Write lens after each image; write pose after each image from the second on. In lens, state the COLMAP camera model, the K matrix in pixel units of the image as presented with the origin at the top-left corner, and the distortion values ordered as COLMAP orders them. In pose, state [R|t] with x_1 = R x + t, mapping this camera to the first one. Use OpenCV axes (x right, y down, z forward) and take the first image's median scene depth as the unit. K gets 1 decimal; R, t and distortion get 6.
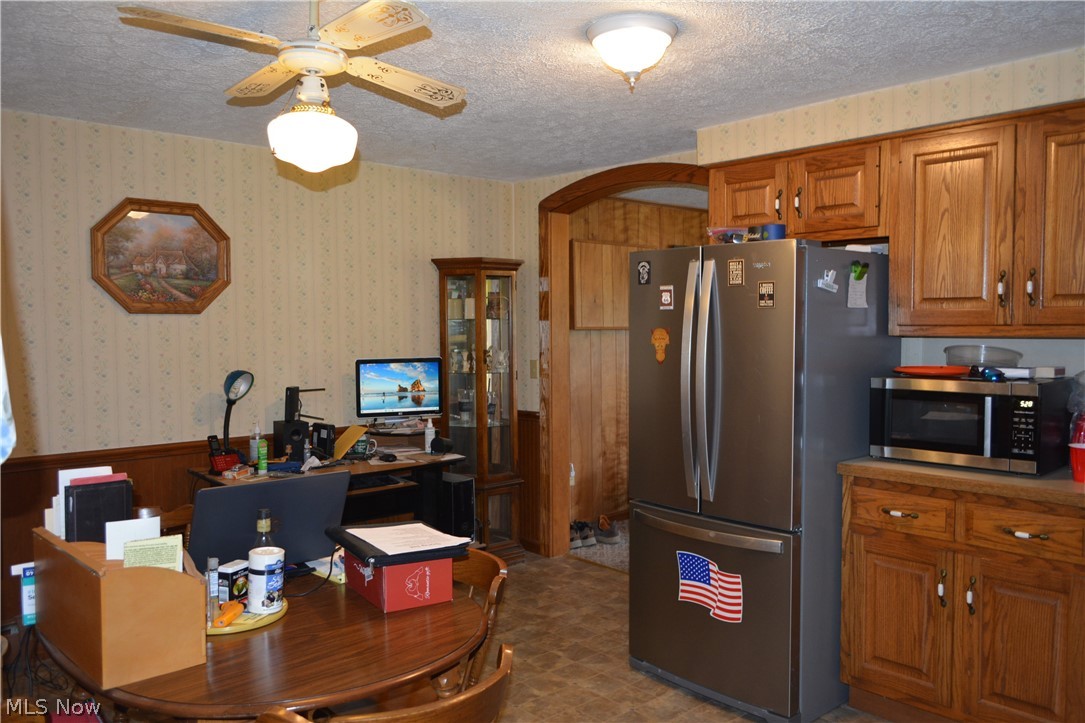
lens RADIAL K [[843.0, 0, 537.7], [0, 843.0, 365.1], [0, 0, 1]] dist [-0.019583, 0.008936]
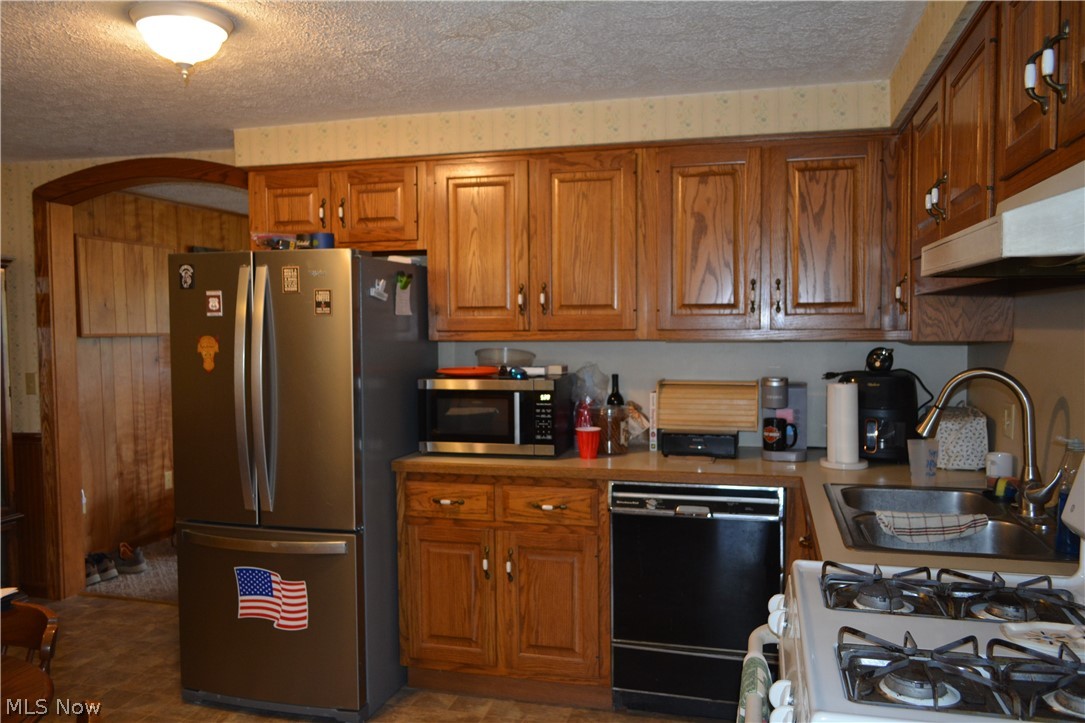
lens RADIAL K [[843.0, 0, 545.8], [0, 843.0, 366.0], [0, 0, 1]] dist [-0.019583, 0.008936]
pose [[0.833918, -0.028108, 0.551173, -0.061140], [0.030003, 0.999534, 0.005579, -0.003661], [-0.551073, 0.011884, 0.834373, 0.001861]]
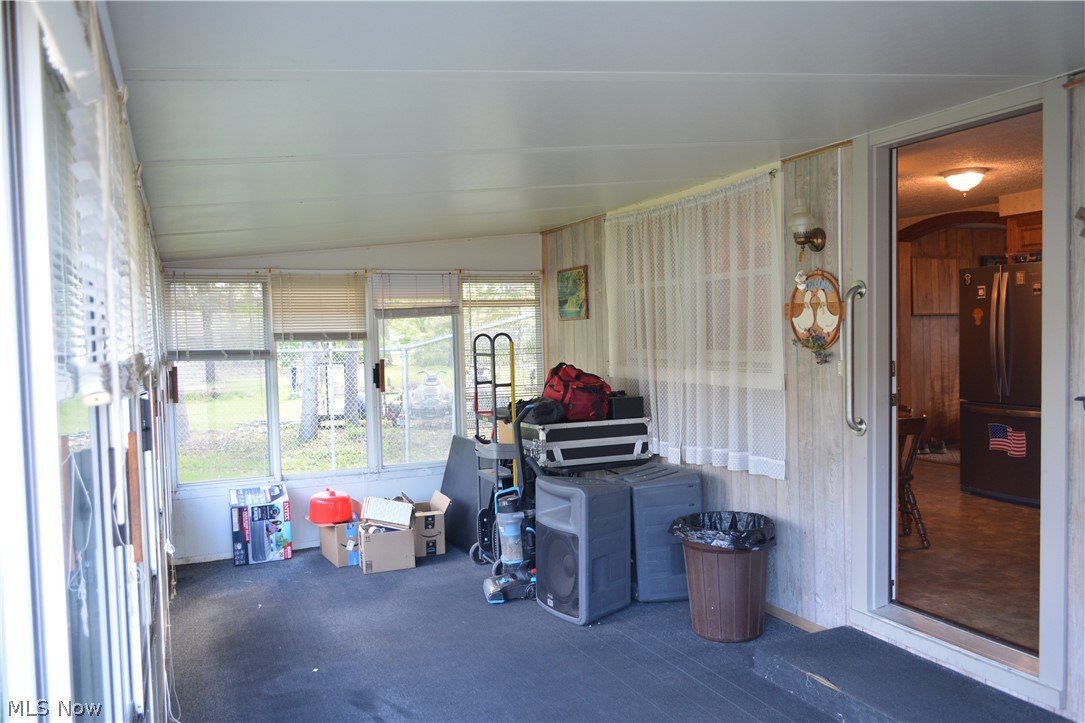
lens RADIAL K [[843.0, 0, 543.2], [0, 843.0, 370.2], [0, 0, 1]] dist [-0.019583, 0.008936]
pose [[0.949341, -0.006055, -0.314189, -0.199822], [0.005926, 0.999982, -0.001367, 0.096579], [0.314192, -0.000564, 0.949359, -1.154236]]
